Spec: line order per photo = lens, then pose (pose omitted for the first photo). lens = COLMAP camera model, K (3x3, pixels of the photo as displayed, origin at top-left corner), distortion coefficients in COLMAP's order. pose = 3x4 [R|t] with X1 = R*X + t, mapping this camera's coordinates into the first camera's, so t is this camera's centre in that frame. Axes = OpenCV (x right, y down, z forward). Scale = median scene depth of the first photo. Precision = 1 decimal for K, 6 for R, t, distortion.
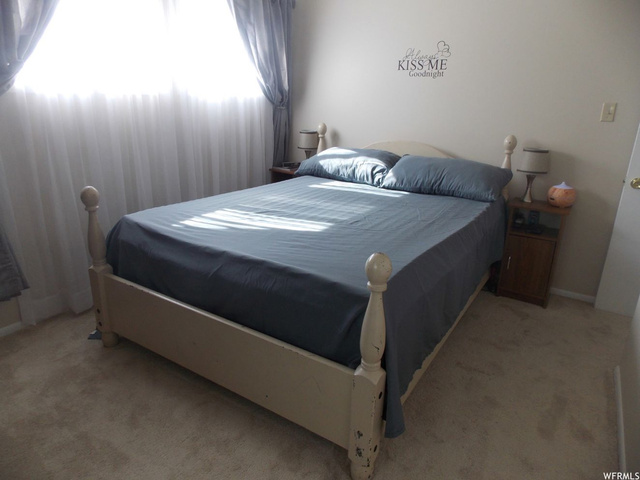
lens RADIAL K [[423.5, 0, 317.0], [0, 423.5, 236.8], [0, 0, 1]] dist [-0.006609, -0.001769]
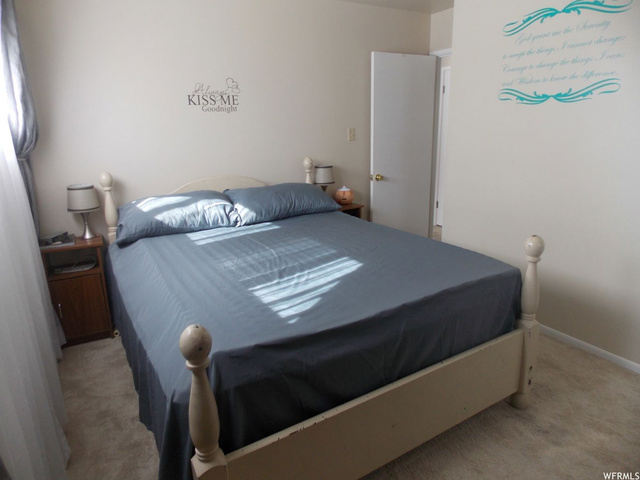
lens RADIAL K [[423.5, 0, 317.0], [0, 423.5, 236.8], [0, 0, 1]] dist [-0.006609, -0.001769]
pose [[0.440937, -0.268159, 0.856542, -0.619604], [0.316481, 0.939481, 0.131204, -0.168873], [-0.839889, 0.213227, 0.499120, 0.393385]]
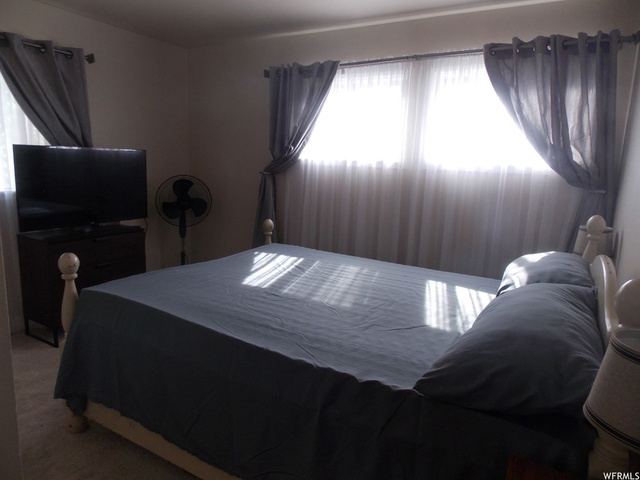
lens RADIAL K [[423.5, 0, 317.0], [0, 423.5, 236.8], [0, 0, 1]] dist [-0.006609, -0.001769]
pose [[0.073886, 0.168908, -0.982859, 0.710877], [-0.346196, 0.928607, 0.133559, -0.222900], [0.935248, 0.330394, 0.127087, 0.692465]]
